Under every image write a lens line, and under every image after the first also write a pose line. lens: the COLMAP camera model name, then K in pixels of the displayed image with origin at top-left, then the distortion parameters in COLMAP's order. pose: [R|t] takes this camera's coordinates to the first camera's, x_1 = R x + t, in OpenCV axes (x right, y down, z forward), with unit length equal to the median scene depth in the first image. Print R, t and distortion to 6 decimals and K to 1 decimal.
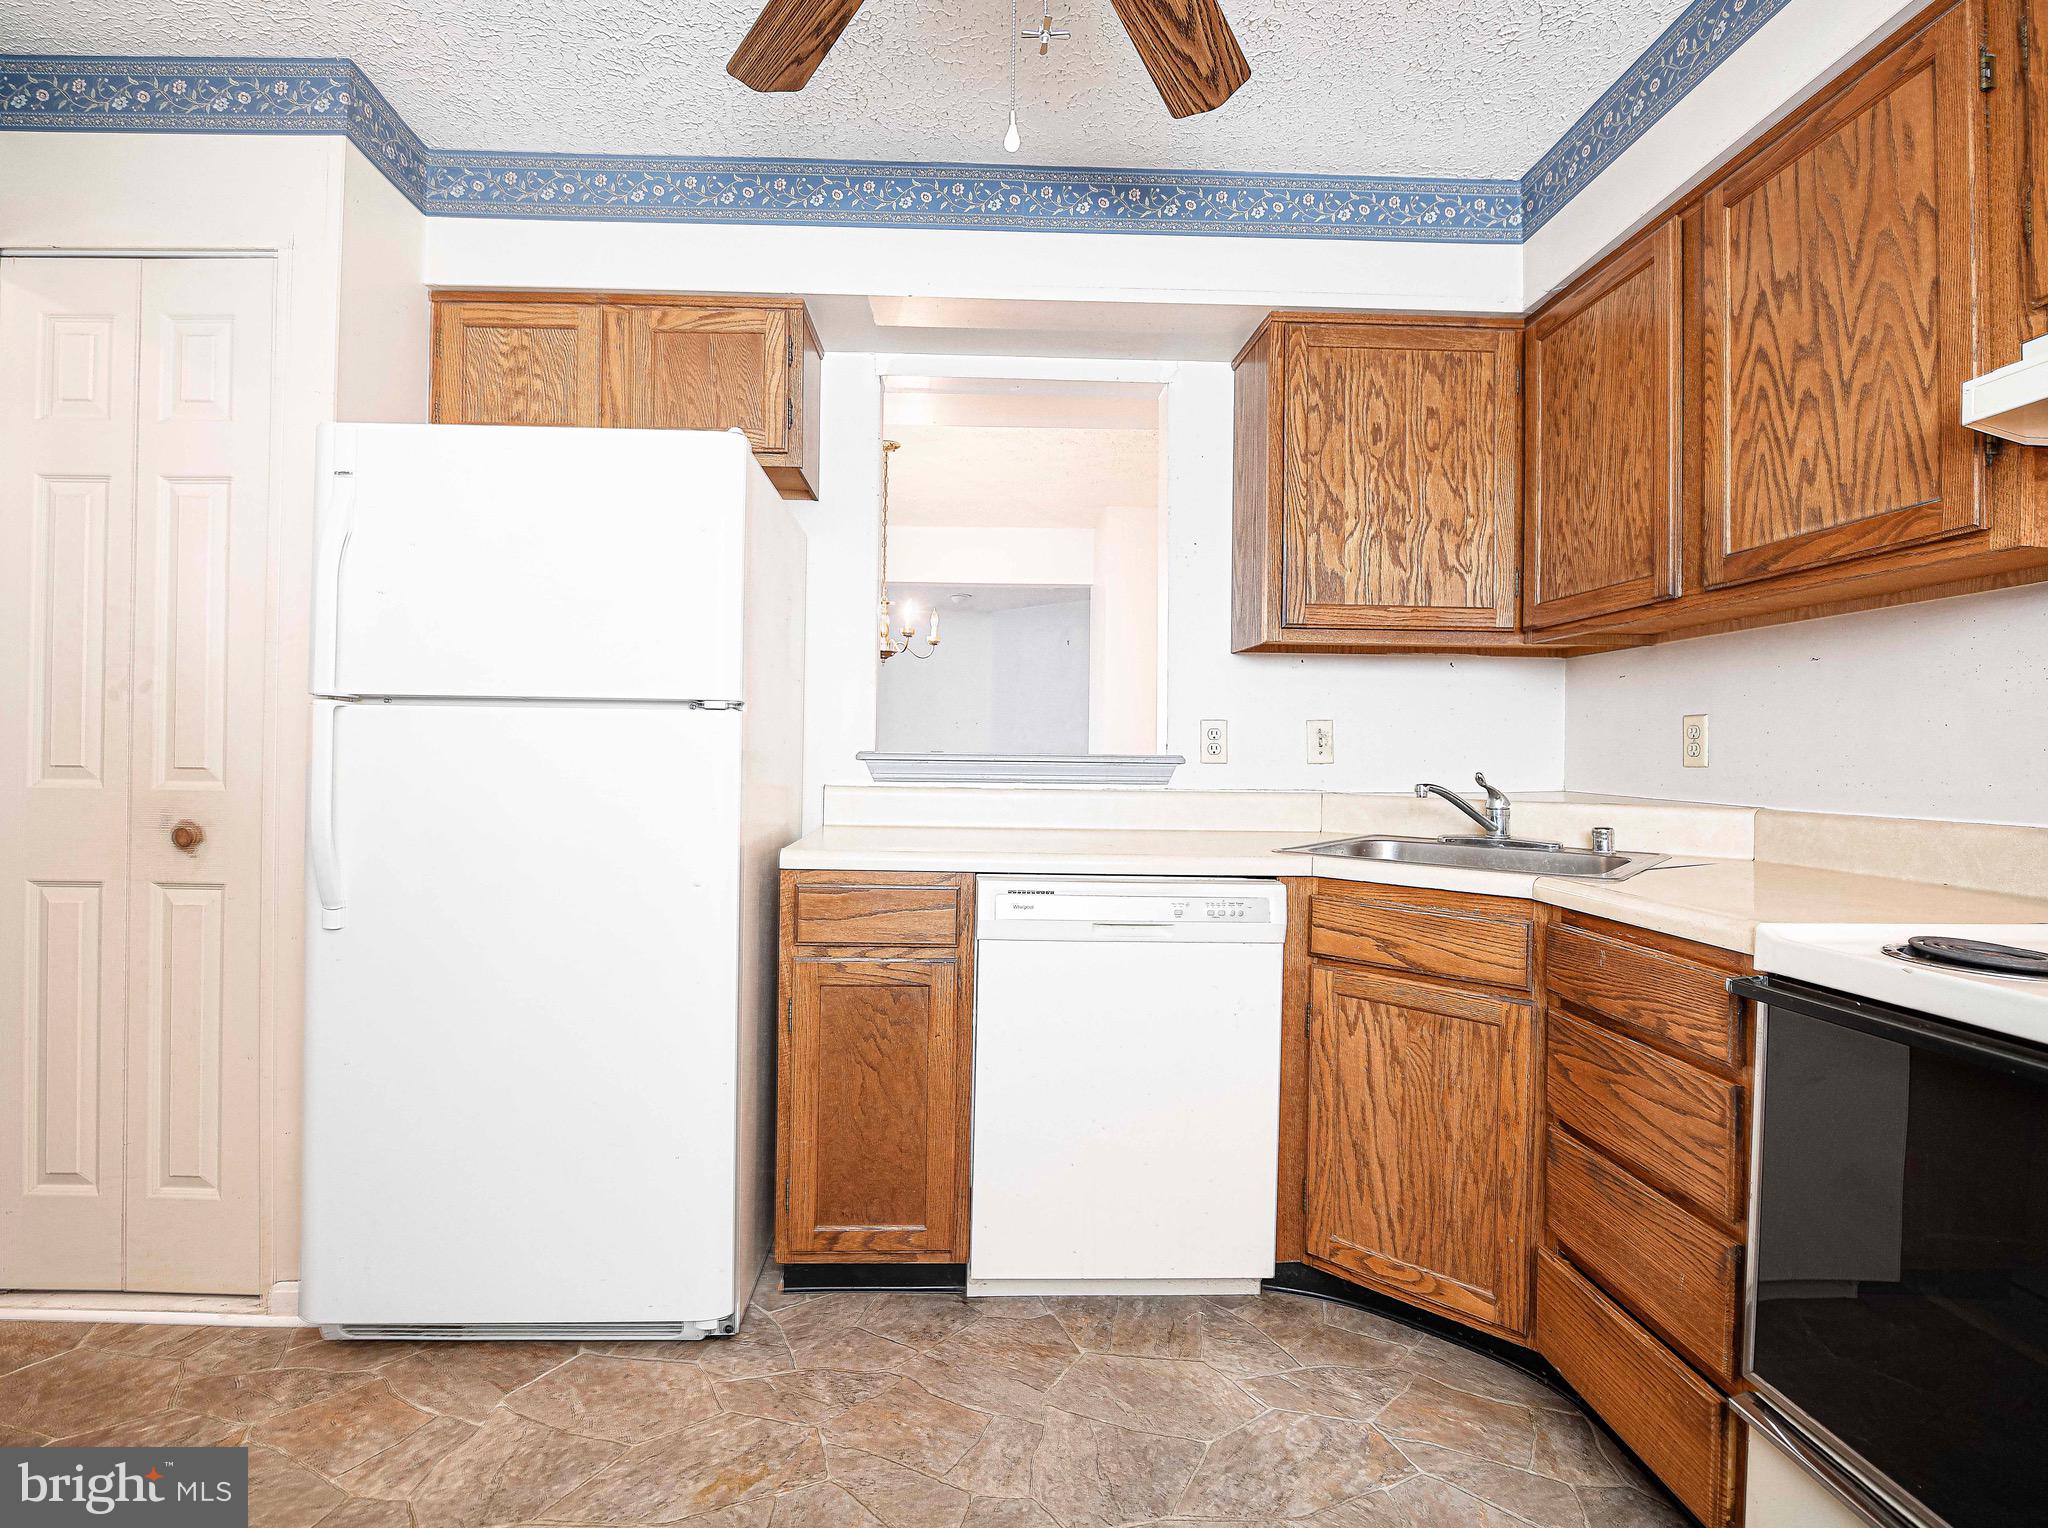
lens RADIAL K [[945.9, 0, 1009.2], [0, 945.9, 754.4], [0, 0, 1]] dist [-0.013229, -0.002958]
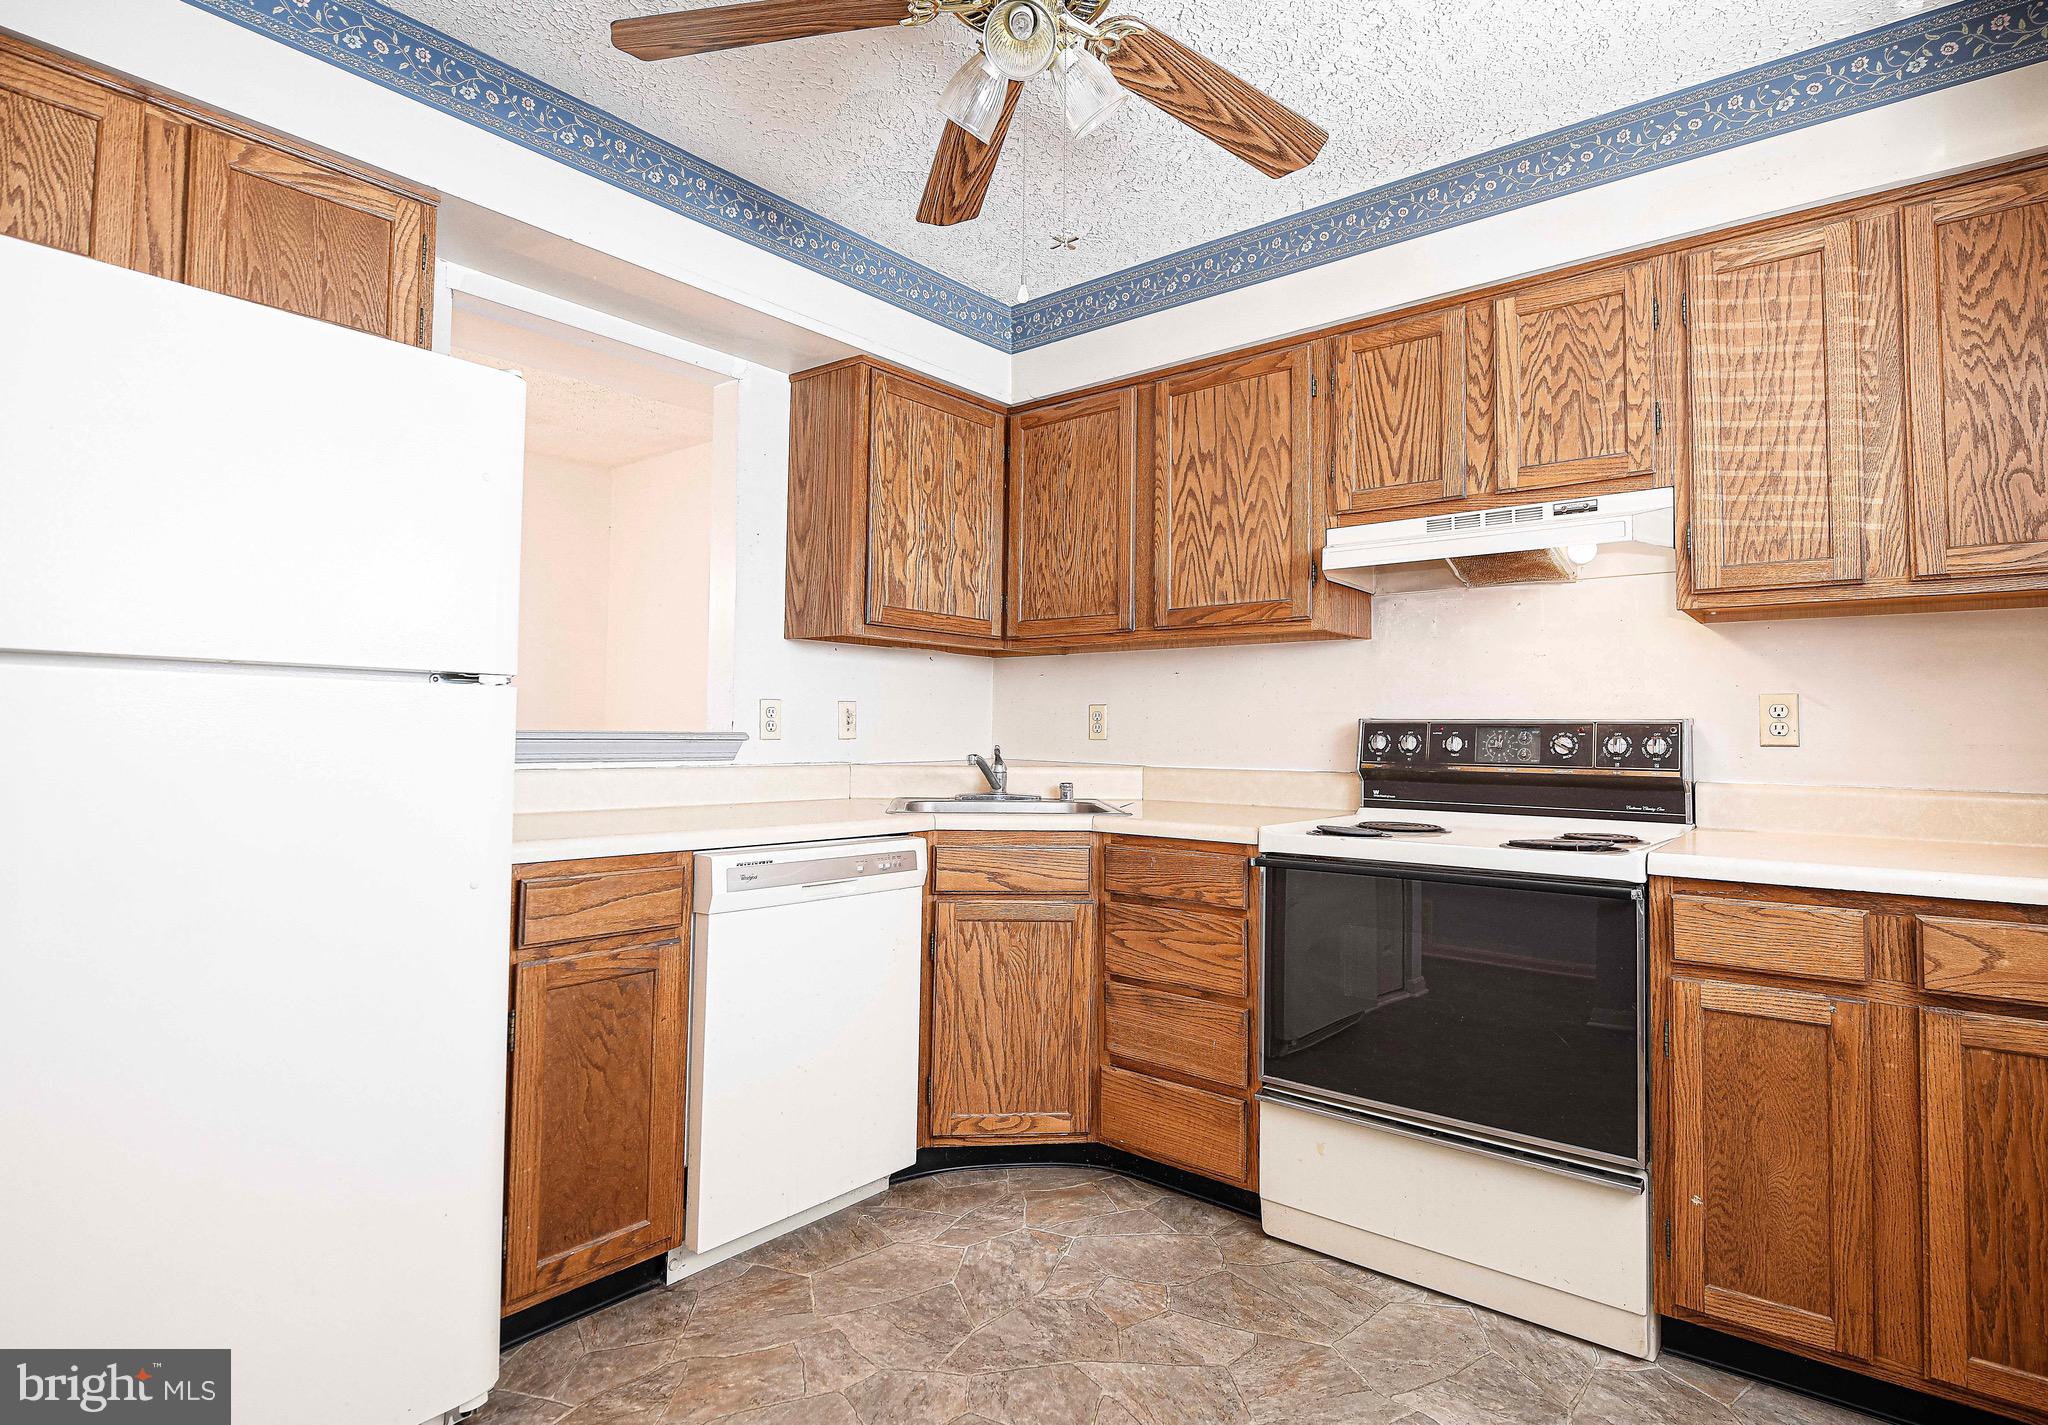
lens RADIAL K [[1044.3, 0, 1026.9], [0, 1044.3, 698.1], [0, 0, 1]] dist [-0.000937, -0.004070]
pose [[0.665675, 0.021016, 0.745945, -0.647770], [-0.002240, 0.999655, -0.026165, -0.009985], [-0.746238, 0.015746, 0.665493, -0.014644]]
